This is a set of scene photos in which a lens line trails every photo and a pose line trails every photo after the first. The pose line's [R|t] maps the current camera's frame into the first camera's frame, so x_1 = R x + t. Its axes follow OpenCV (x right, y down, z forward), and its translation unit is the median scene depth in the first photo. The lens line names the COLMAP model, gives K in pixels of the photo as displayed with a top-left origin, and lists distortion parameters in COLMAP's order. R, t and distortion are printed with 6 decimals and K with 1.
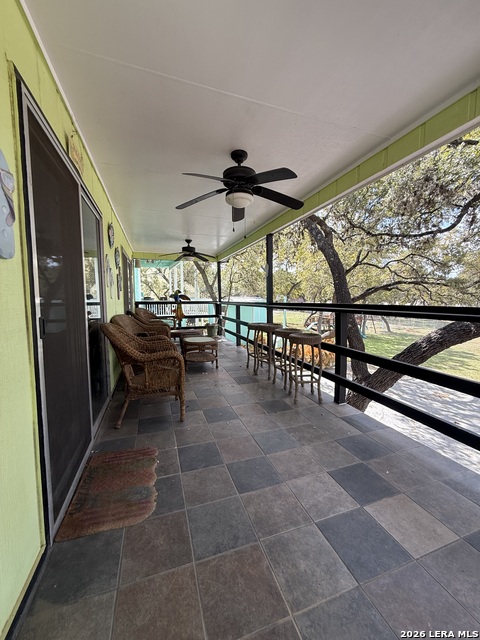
lens RADIAL K [[257.2, 0, 240.9], [0, 257.2, 319.4], [0, 0, 1]] dist [0.000325, -0.000904]
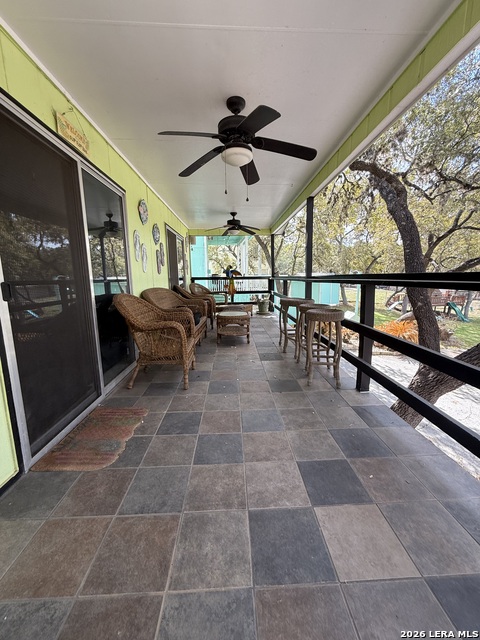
lens RADIAL K [[257.2, 0, 240.9], [0, 257.2, 319.9], [0, 0, 1]] dist [0.000325, -0.000904]
pose [[0.957303, 0.038538, -0.286507, 0.298485], [-0.013063, 0.995829, 0.090301, 0.021451], [0.288792, -0.082703, 0.953813, 0.105998]]
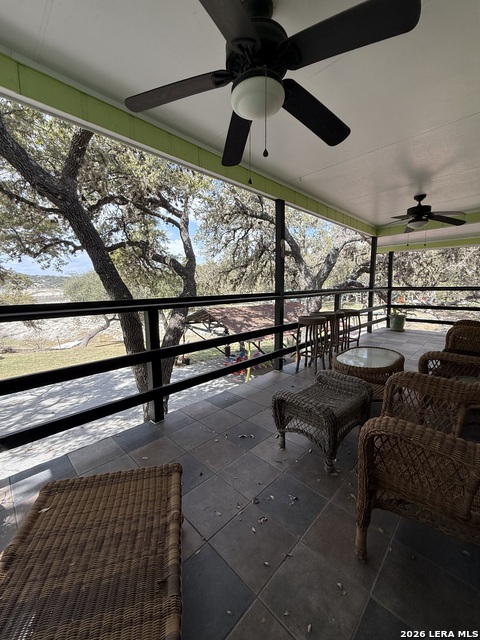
lens RADIAL K [[257.2, 0, 240.4], [0, 257.2, 316.3], [0, 0, 1]] dist [0.000325, -0.000904]
pose [[-0.446940, -0.100395, 0.888912, -0.282073], [0.090968, 0.983431, 0.156808, -0.067719], [-0.889926, 0.150947, -0.430402, 0.770309]]
